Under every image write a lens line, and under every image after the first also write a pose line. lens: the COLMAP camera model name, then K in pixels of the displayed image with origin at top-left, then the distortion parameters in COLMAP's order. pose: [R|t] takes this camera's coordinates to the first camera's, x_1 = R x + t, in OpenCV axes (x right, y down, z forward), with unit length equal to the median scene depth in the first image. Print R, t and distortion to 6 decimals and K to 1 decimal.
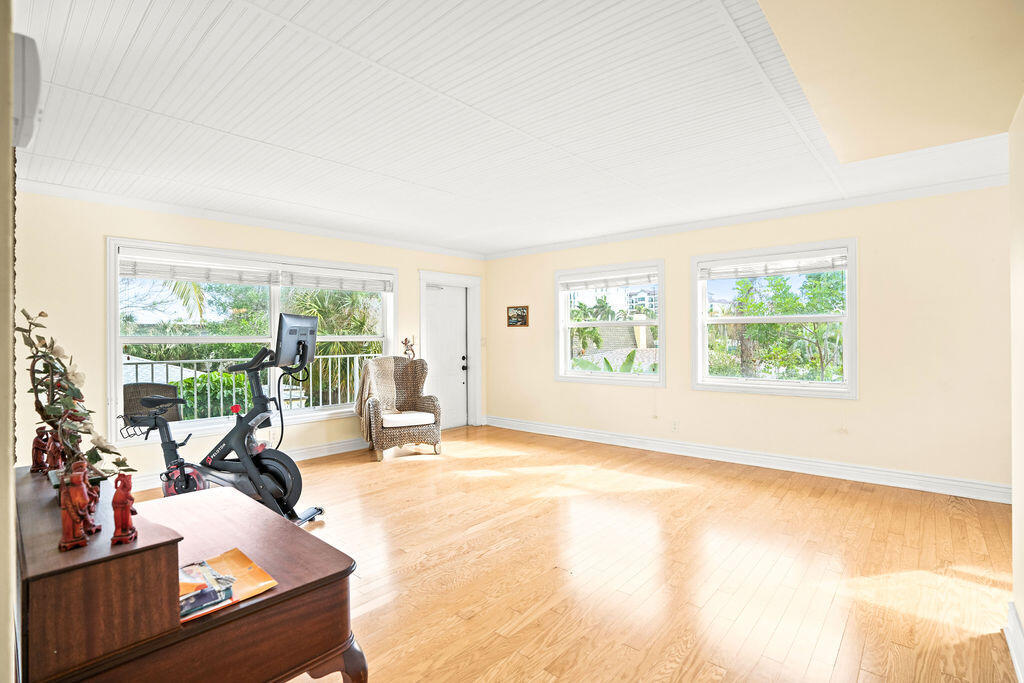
lens RADIAL K [[488.9, 0, 516.4], [0, 488.9, 338.9], [0, 0, 1]] dist [-0.077886, 0.029875]
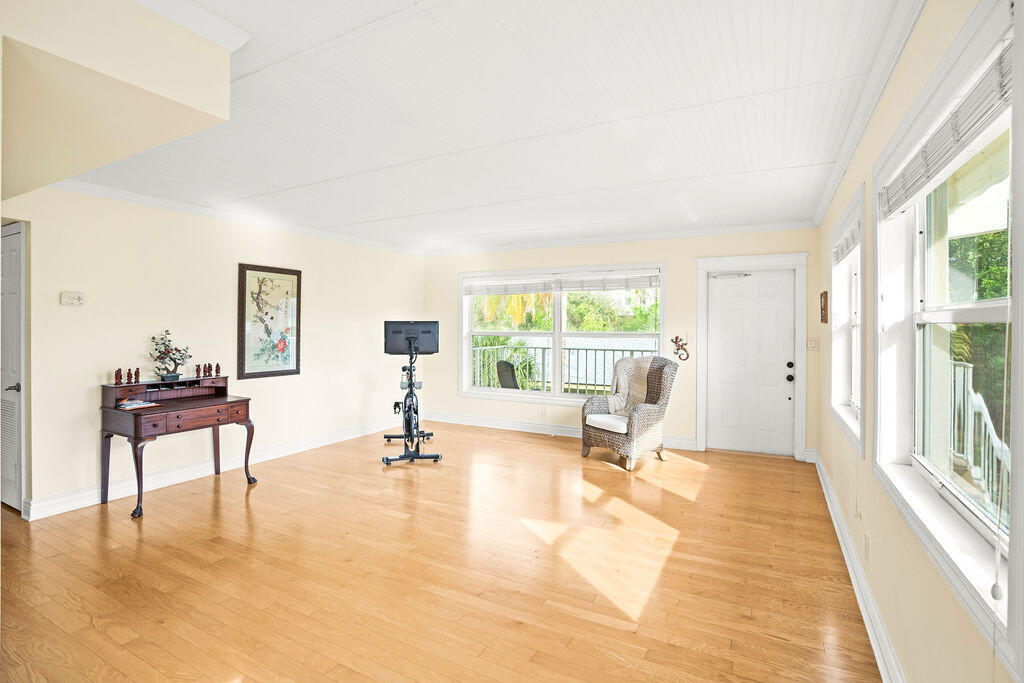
lens RADIAL K [[493.4, 0, 514.5], [0, 493.4, 331.0], [0, 0, 1]] dist [-0.075363, 0.031428]
pose [[0.223492, 0.019574, -0.974509, 0.798889], [-0.006667, 0.999806, 0.018553, -0.035515], [0.974683, 0.002351, 0.223579, 0.670407]]
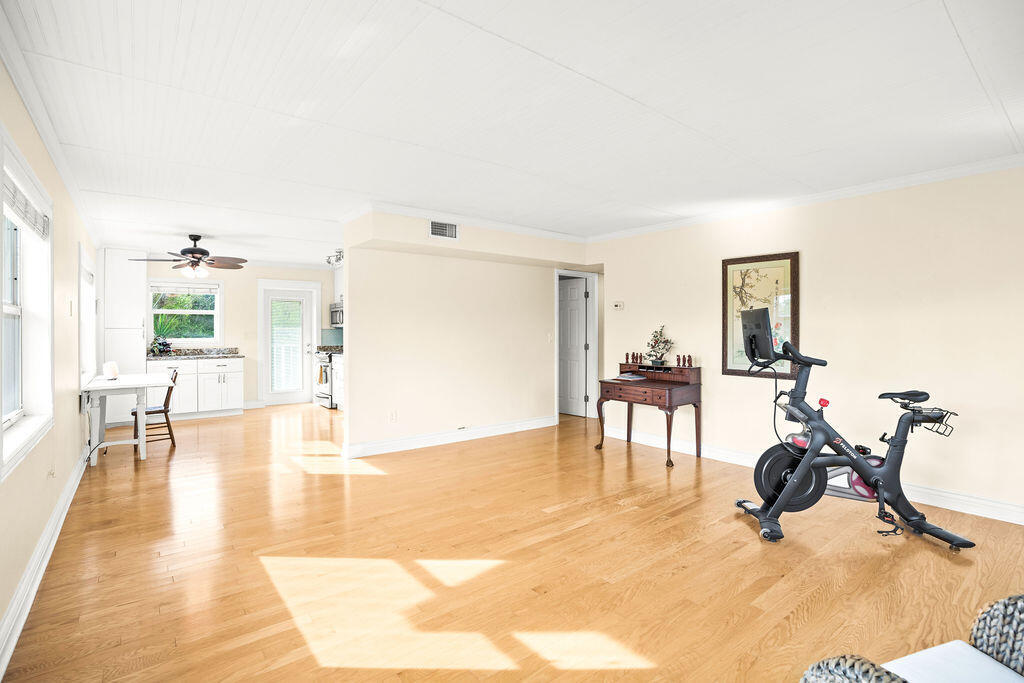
lens RADIAL K [[488.9, 0, 516.4], [0, 488.9, 338.9], [0, 0, 1]] dist [-0.077886, 0.029875]
pose [[-0.984393, 0.004170, 0.175937, -0.091673], [0.007663, 0.999787, 0.019182, -0.008825], [-0.175820, 0.020231, -0.984214, 1.442310]]
